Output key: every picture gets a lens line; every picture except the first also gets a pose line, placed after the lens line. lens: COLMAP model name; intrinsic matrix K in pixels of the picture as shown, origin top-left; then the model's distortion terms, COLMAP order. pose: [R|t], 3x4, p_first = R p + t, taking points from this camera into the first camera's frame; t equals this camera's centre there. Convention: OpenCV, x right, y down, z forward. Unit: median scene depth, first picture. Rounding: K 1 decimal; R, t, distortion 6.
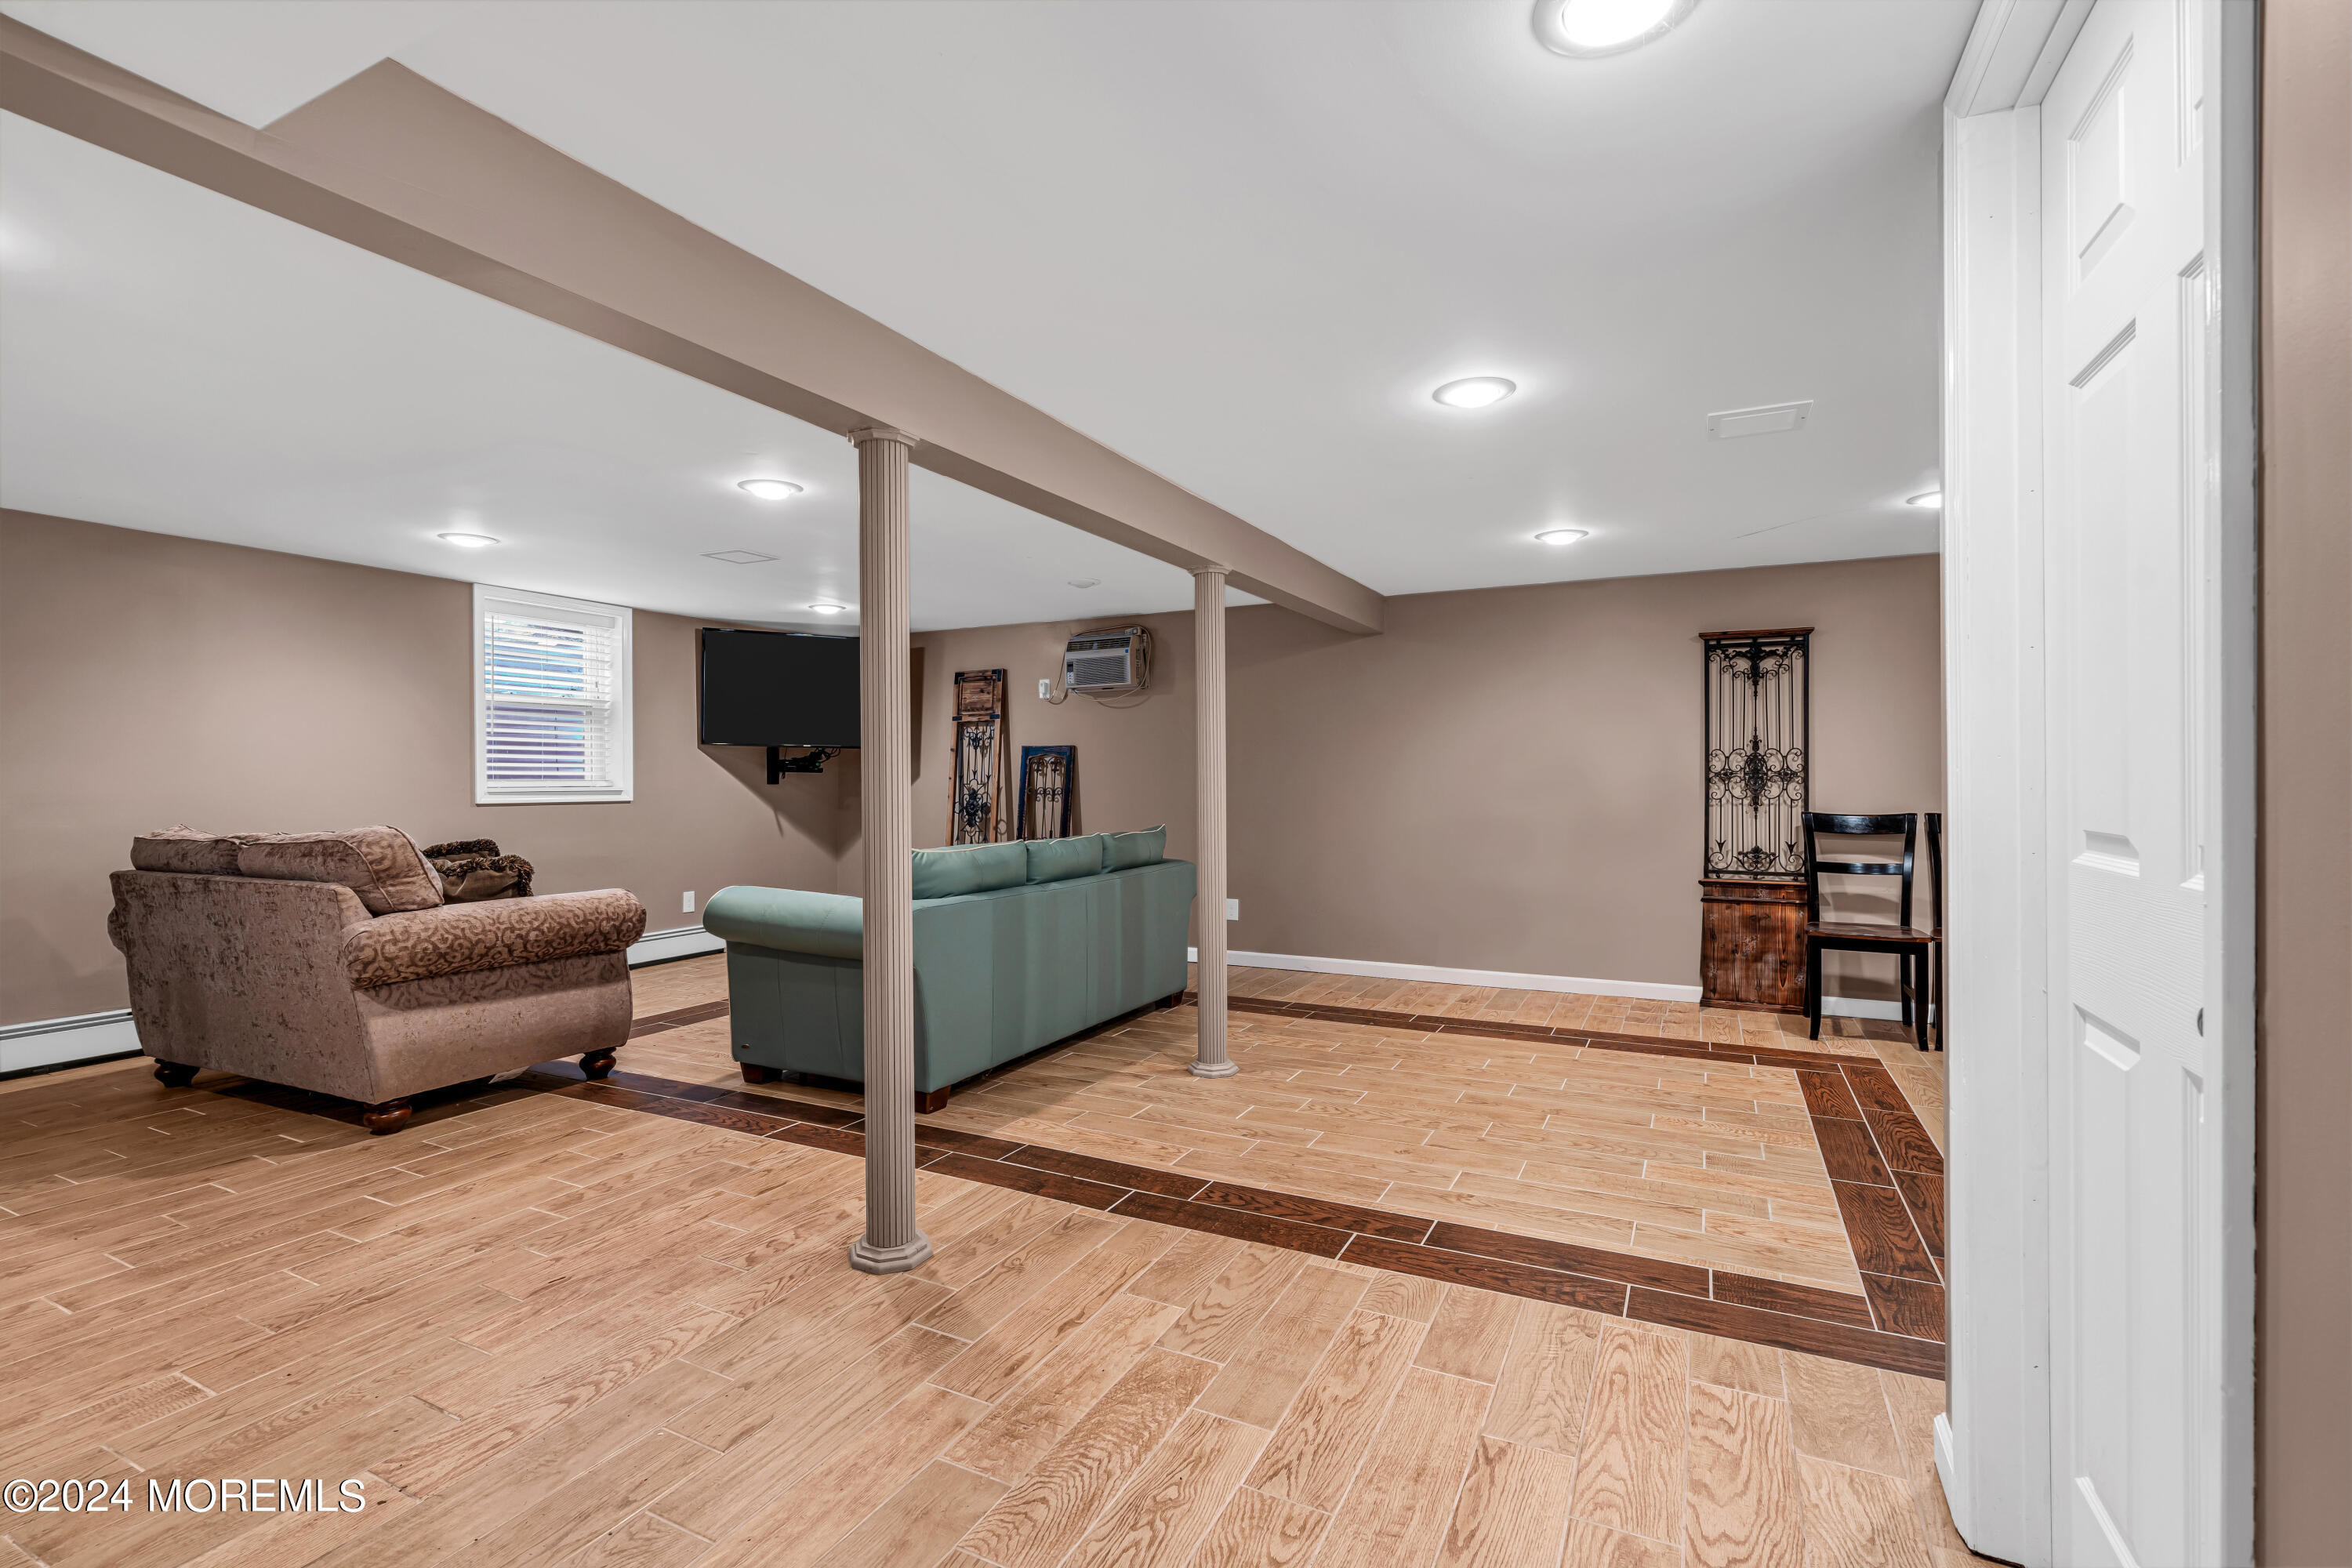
lens RADIAL K [[1056.5, 0, 1180.5], [0, 1056.5, 788.0], [0, 0, 1]] dist [-0.002553, 0.000600]
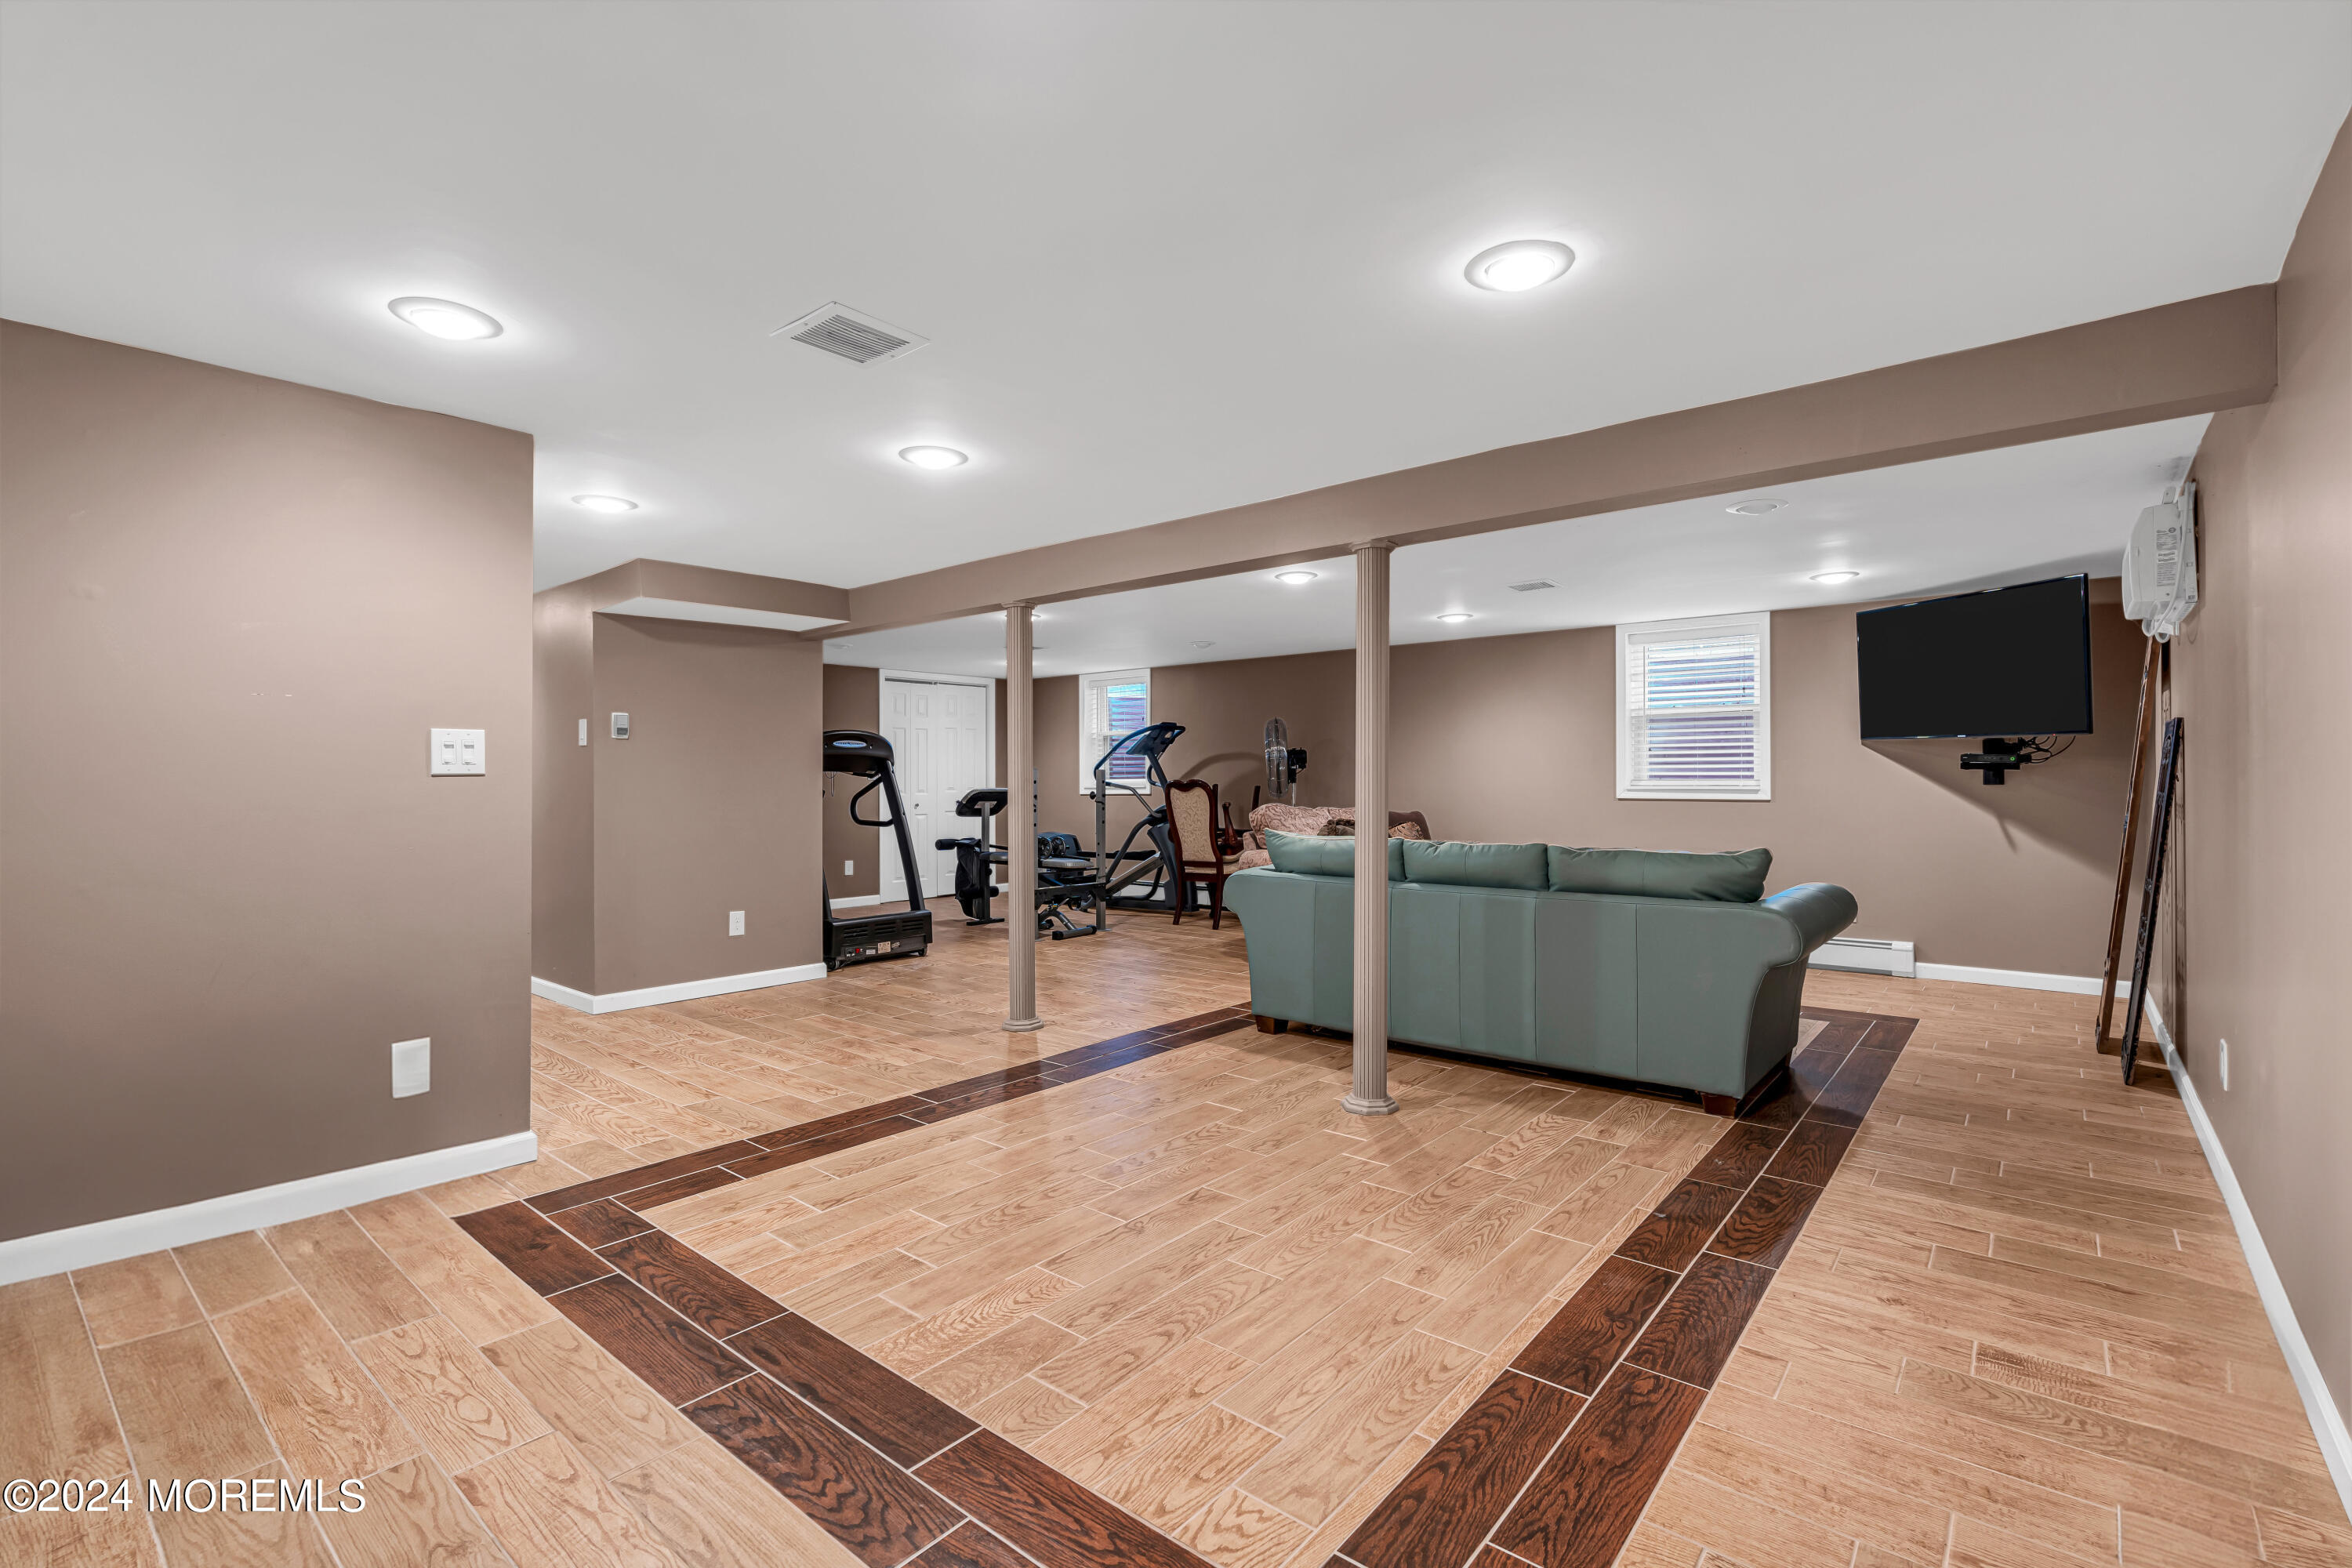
lens RADIAL K [[1056.5, 0, 1180.8], [0, 1056.5, 773.5], [0, 0, 1]] dist [-0.002553, 0.000600]
pose [[-0.231916, -0.004242, -0.972726, 0.854718], [-0.006739, 0.999974, -0.002754, -0.009054], [0.972712, 0.005916, -0.231939, 0.958687]]
